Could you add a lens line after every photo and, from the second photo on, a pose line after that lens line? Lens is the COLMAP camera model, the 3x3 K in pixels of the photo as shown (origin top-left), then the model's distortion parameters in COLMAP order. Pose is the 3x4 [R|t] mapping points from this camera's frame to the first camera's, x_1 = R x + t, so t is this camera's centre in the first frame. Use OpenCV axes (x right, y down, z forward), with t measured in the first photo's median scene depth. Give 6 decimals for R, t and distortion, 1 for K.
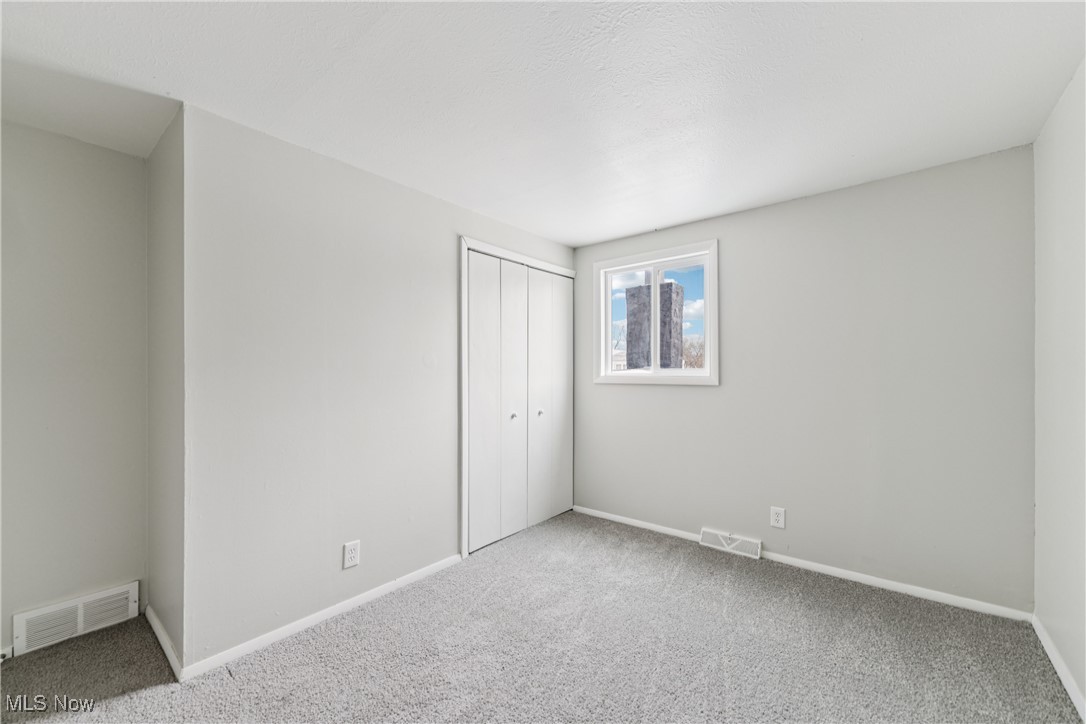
lens RADIAL K [[431.9, 0, 529.7], [0, 431.9, 370.9], [0, 0, 1]] dist [-0.000397, -0.000420]
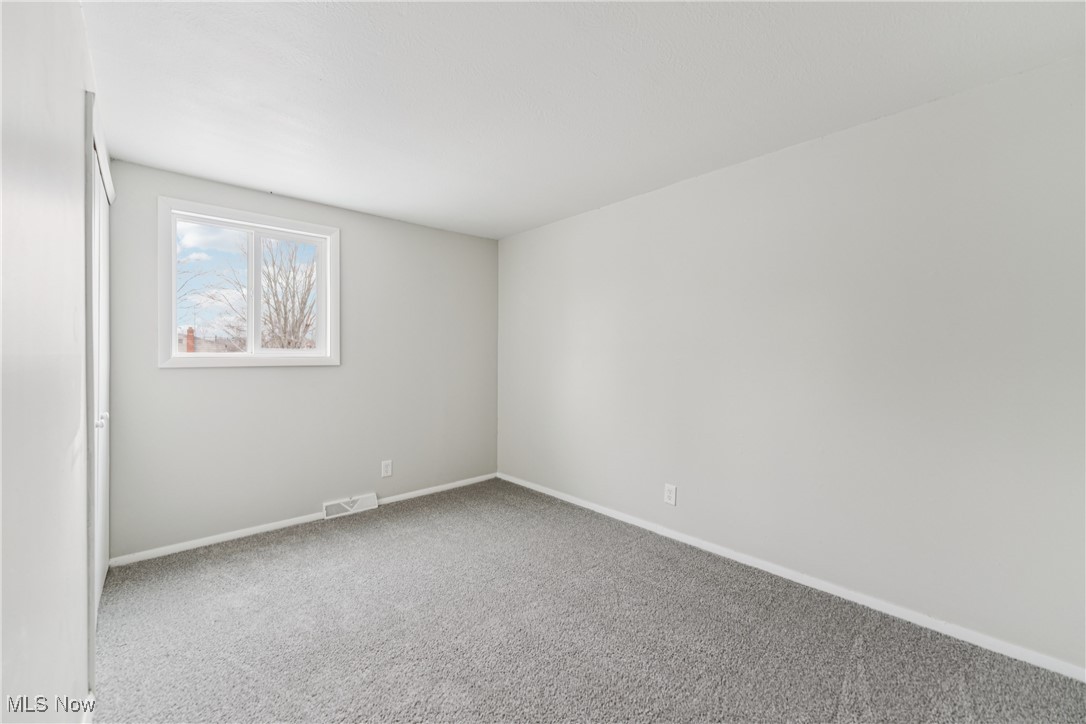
lens RADIAL K [[431.9, 0, 544.5], [0, 431.9, 357.9], [0, 0, 1]] dist [-0.000397, -0.000420]
pose [[0.141000, -0.006583, 0.989988, -0.555463], [-0.000192, 0.999978, 0.006677, 0.008690], [-0.990010, -0.001131, 0.140995, 0.341426]]
